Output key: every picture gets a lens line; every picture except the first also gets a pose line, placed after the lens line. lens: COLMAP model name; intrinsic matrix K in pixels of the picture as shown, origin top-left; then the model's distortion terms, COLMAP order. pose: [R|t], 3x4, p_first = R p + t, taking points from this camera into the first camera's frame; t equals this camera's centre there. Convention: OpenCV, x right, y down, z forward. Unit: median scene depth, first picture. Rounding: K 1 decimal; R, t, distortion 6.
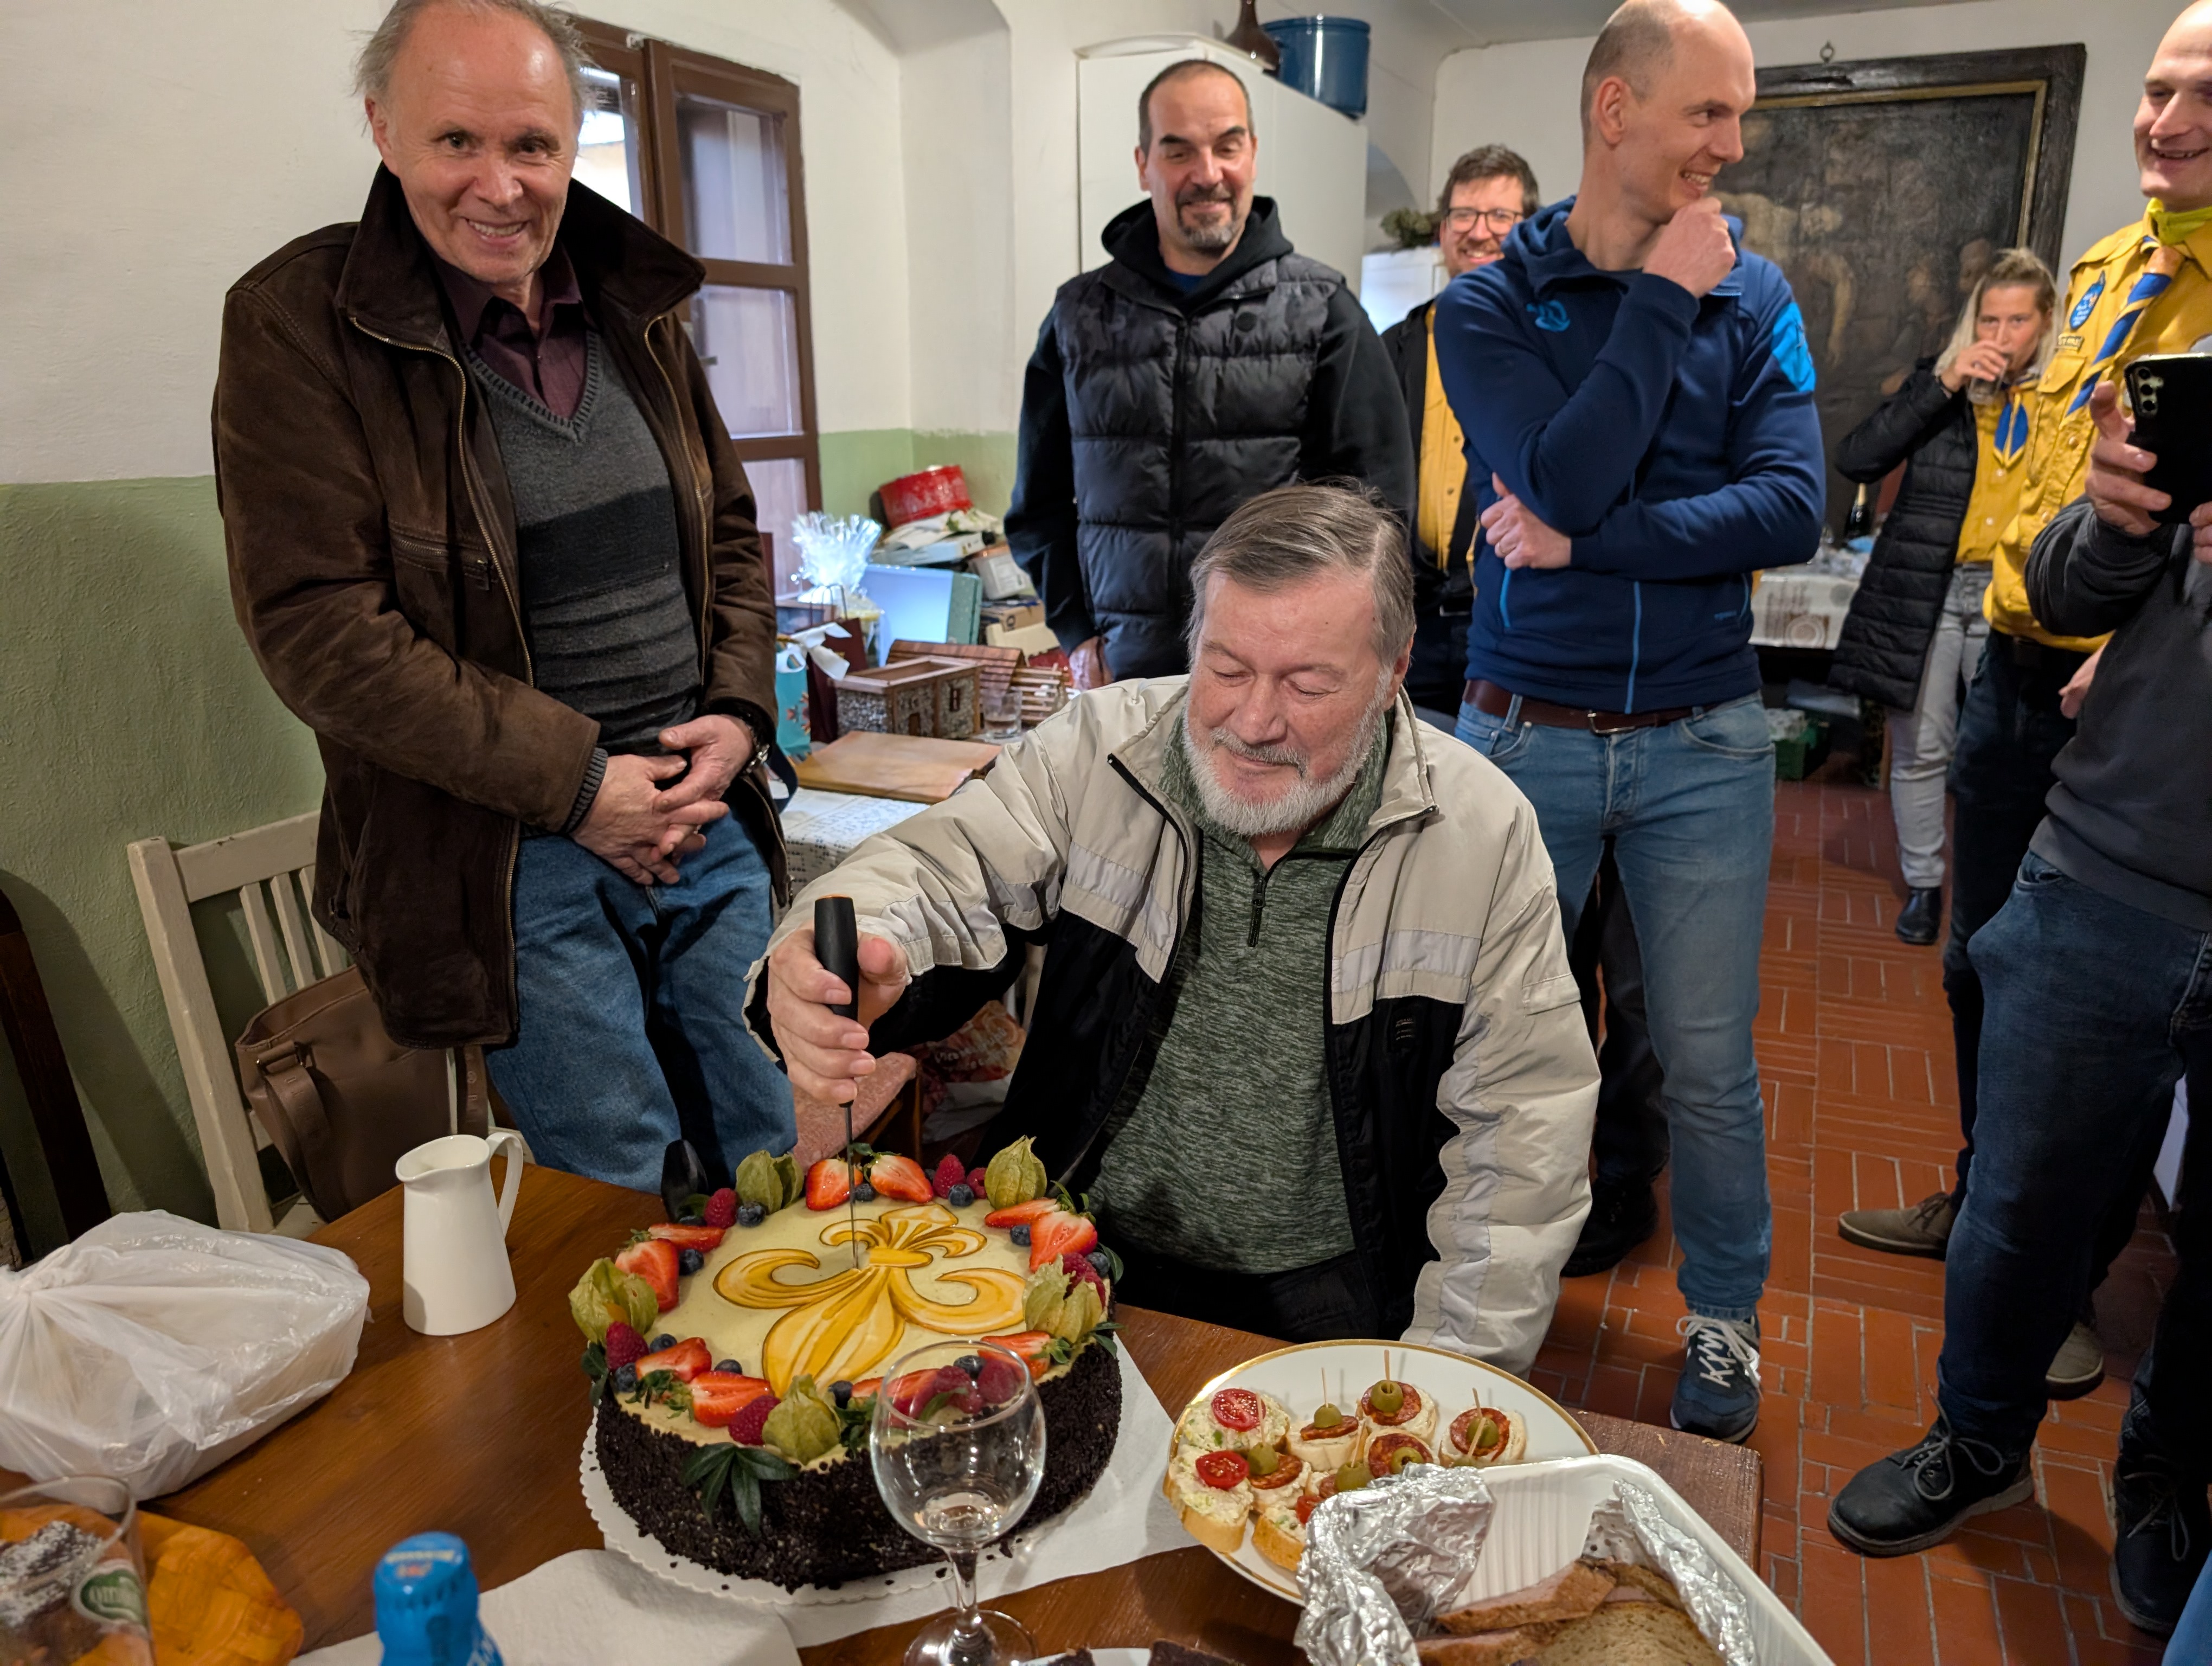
lens RADIAL K [[1671.9, 0, 1106.0], [0, 1671.9, 833.0], [0, 0, 1]] dist [-0.006571, -0.000723]
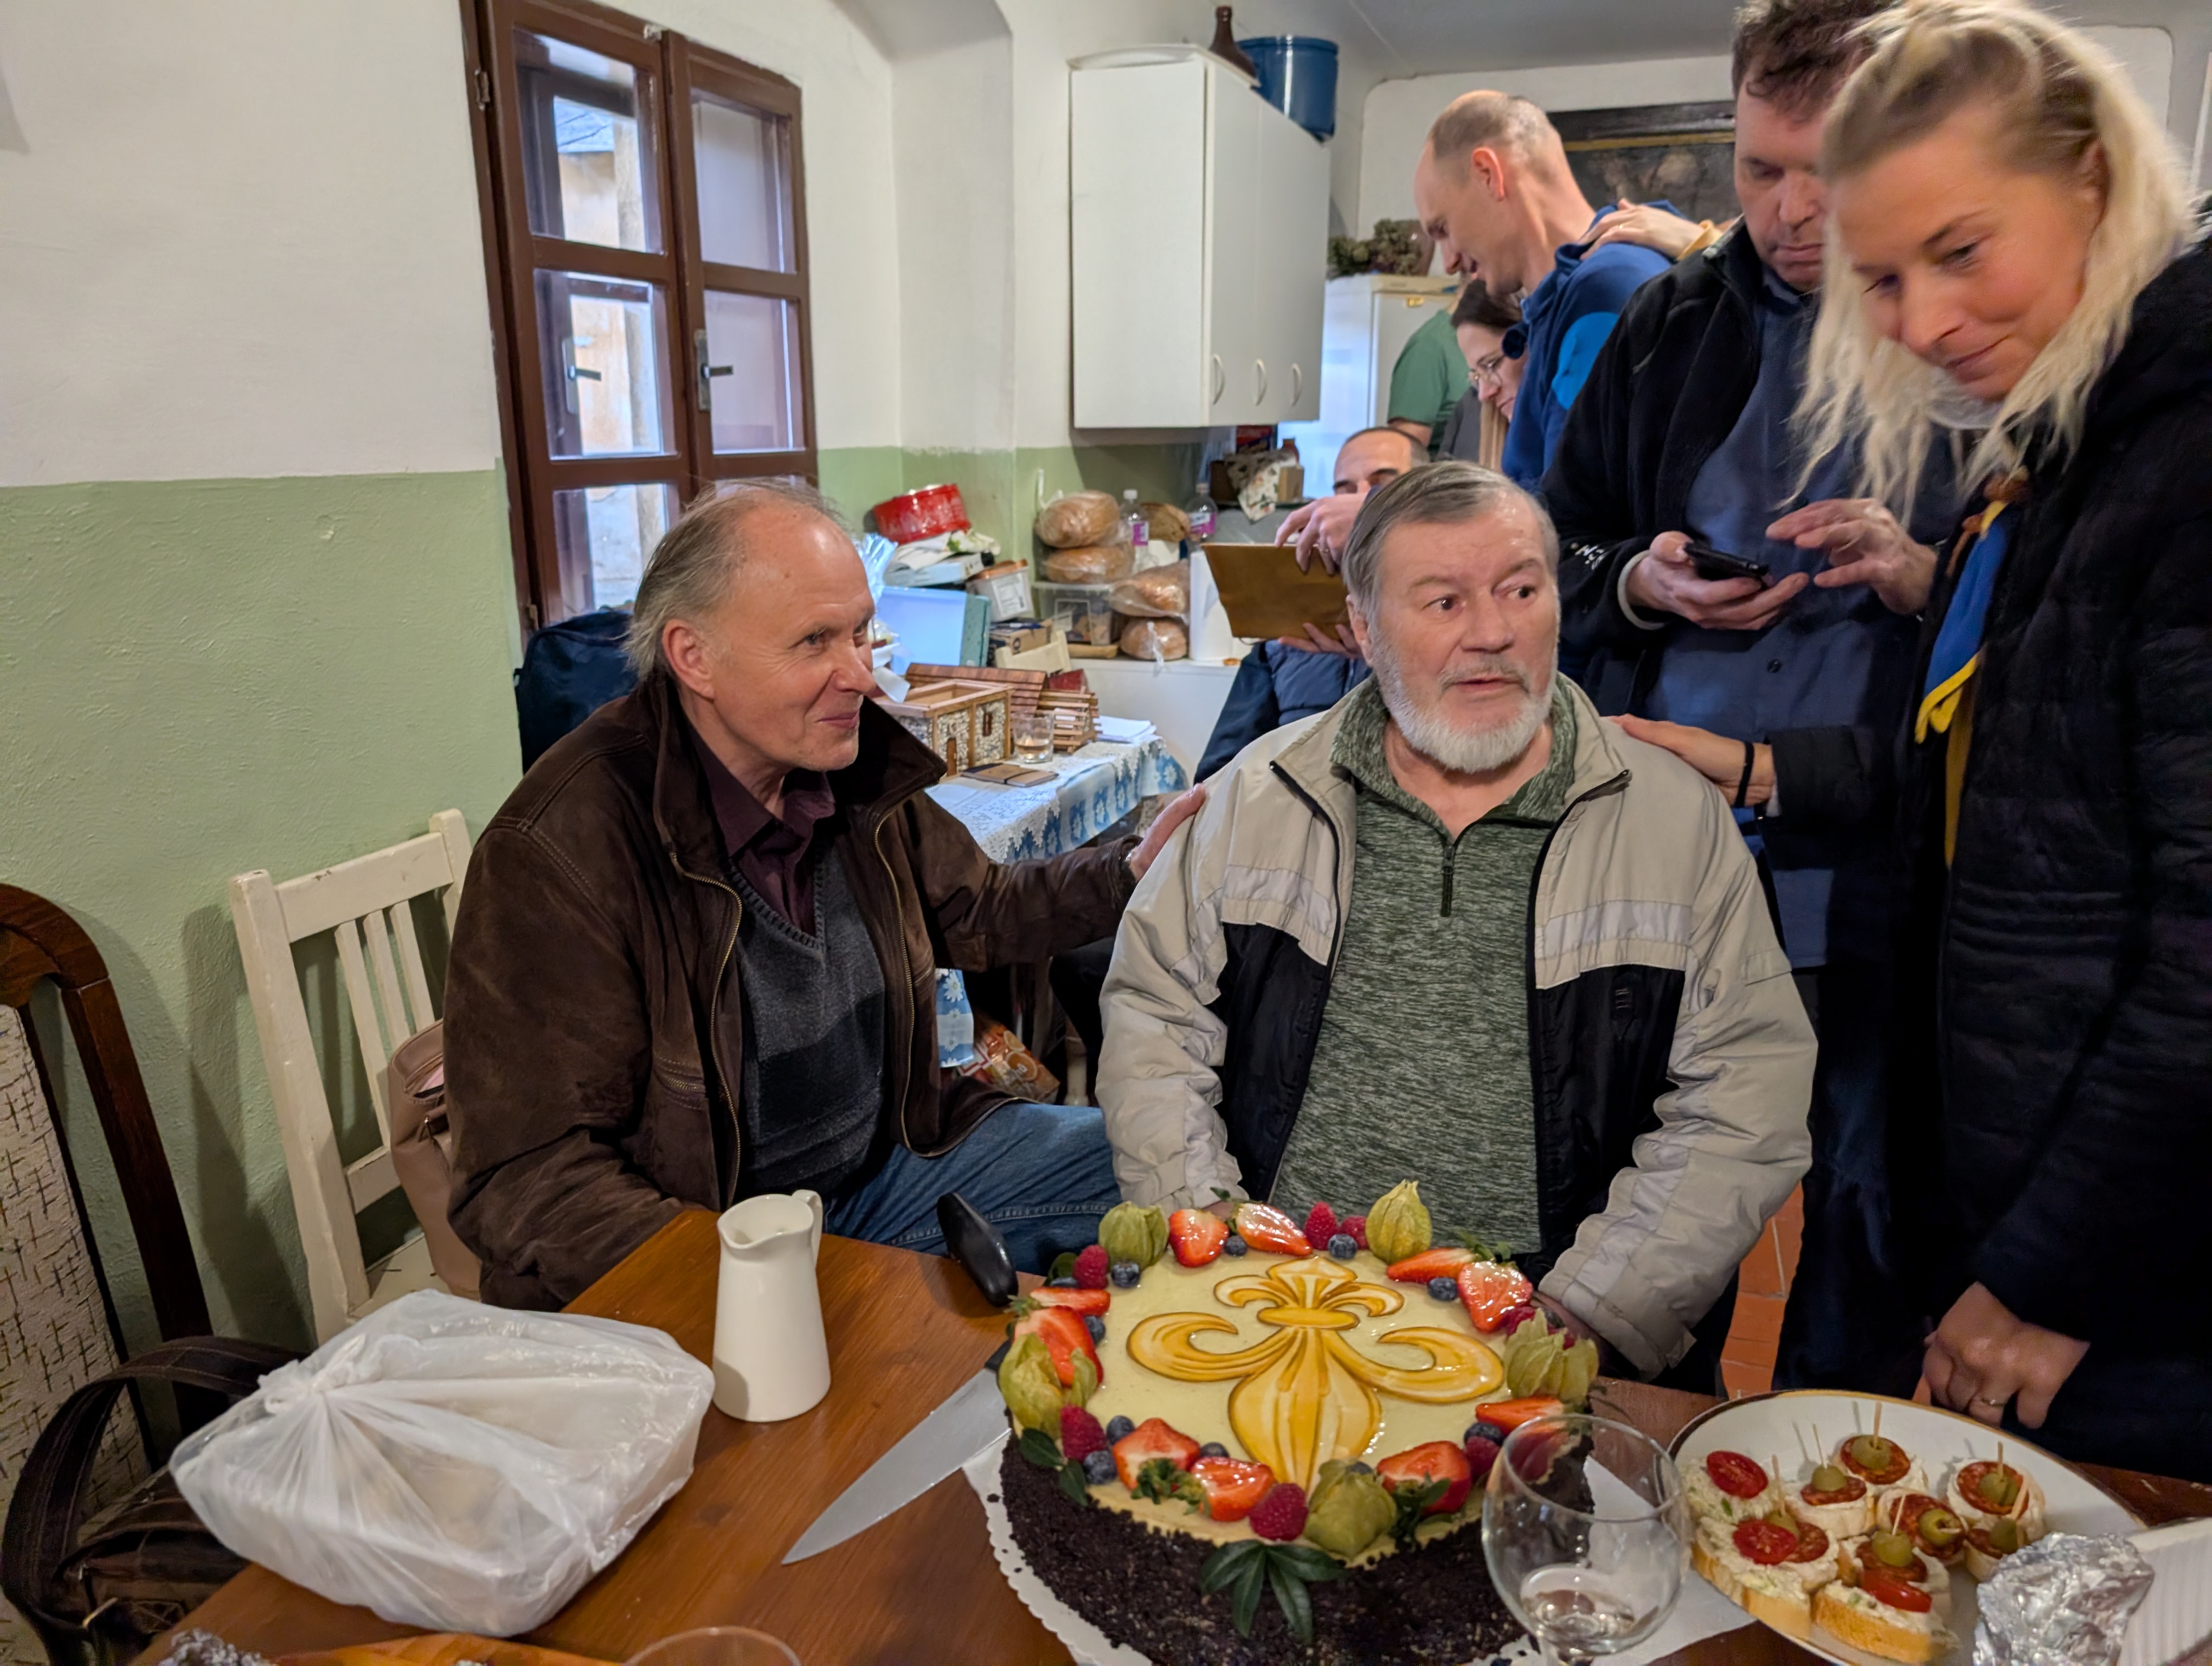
lens RADIAL K [[1663.9, 0, 1070.5], [0, 1663.9, 857.5], [0, 0, 1]] dist [-0.002996, -0.008810]
pose [[0.997241, -0.011097, 0.073399, -0.109144], [0.011479, 0.999923, -0.004791, 0.002497], [-0.073340, 0.005620, 0.997291, 0.037484]]
